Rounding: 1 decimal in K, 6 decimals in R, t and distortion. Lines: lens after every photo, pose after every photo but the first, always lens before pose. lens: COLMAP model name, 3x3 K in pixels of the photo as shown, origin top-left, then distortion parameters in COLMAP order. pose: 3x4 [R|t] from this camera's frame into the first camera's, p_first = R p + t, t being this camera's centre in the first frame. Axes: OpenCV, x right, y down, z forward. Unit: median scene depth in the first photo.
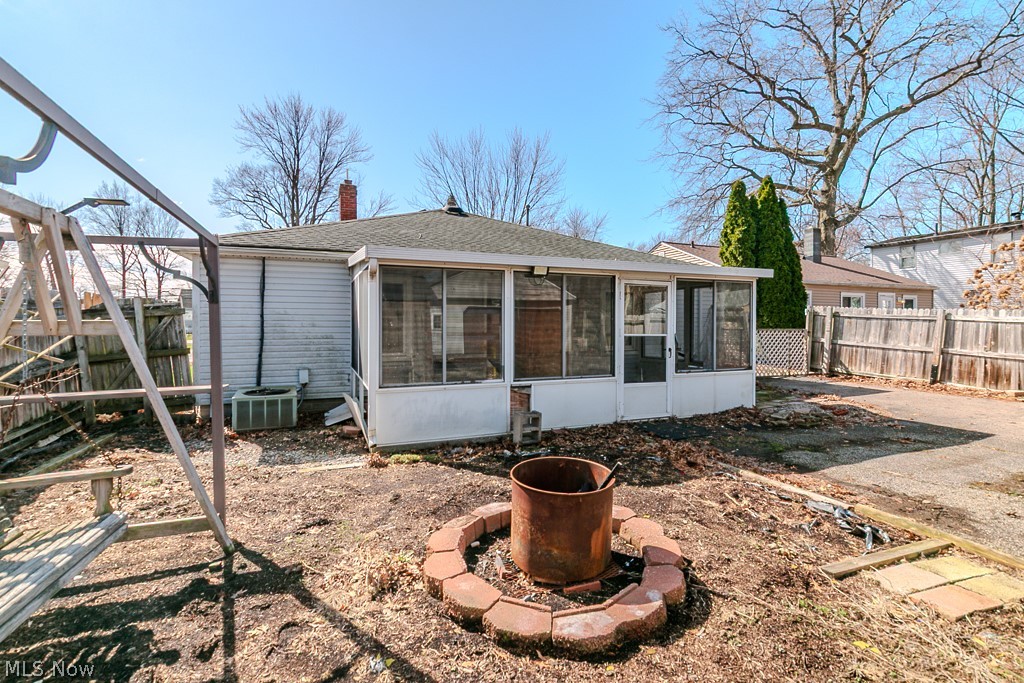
lens RADIAL K [[468.6, 0, 504.1], [0, 468.6, 312.6], [0, 0, 1]] dist [-0.001091, -0.000050]
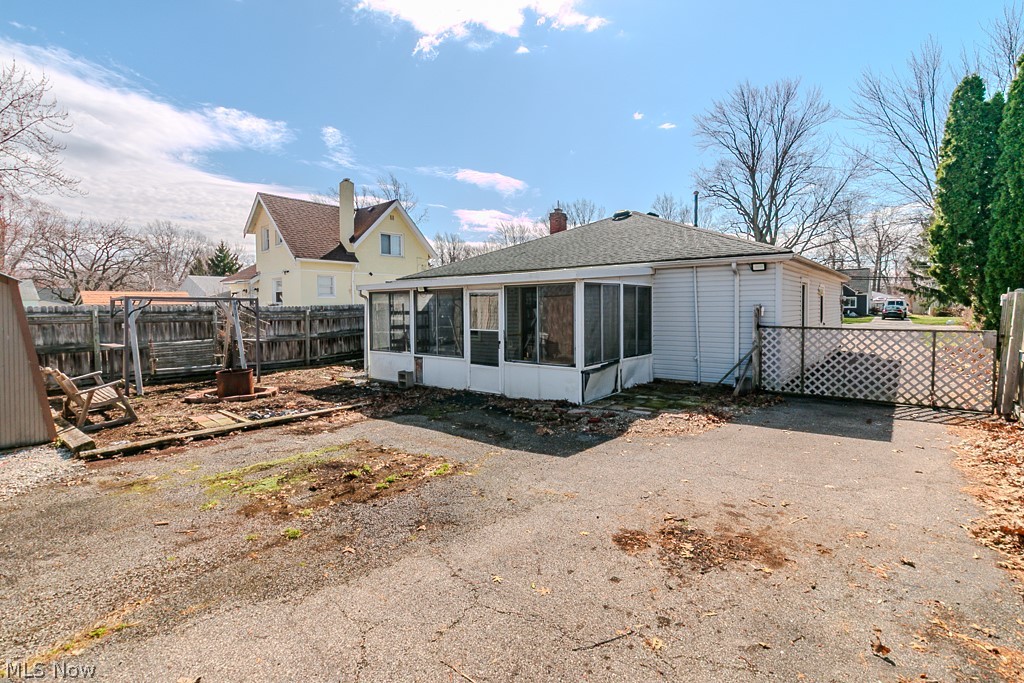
lens RADIAL K [[468.6, 0, 506.1], [0, 468.6, 346.9], [0, 0, 1]] dist [-0.001091, -0.000050]
pose [[0.479314, 0.060140, -0.875581, 1.479866], [0.022774, 0.996461, 0.080909, -0.010992], [0.877348, -0.058721, 0.476248, 0.409583]]
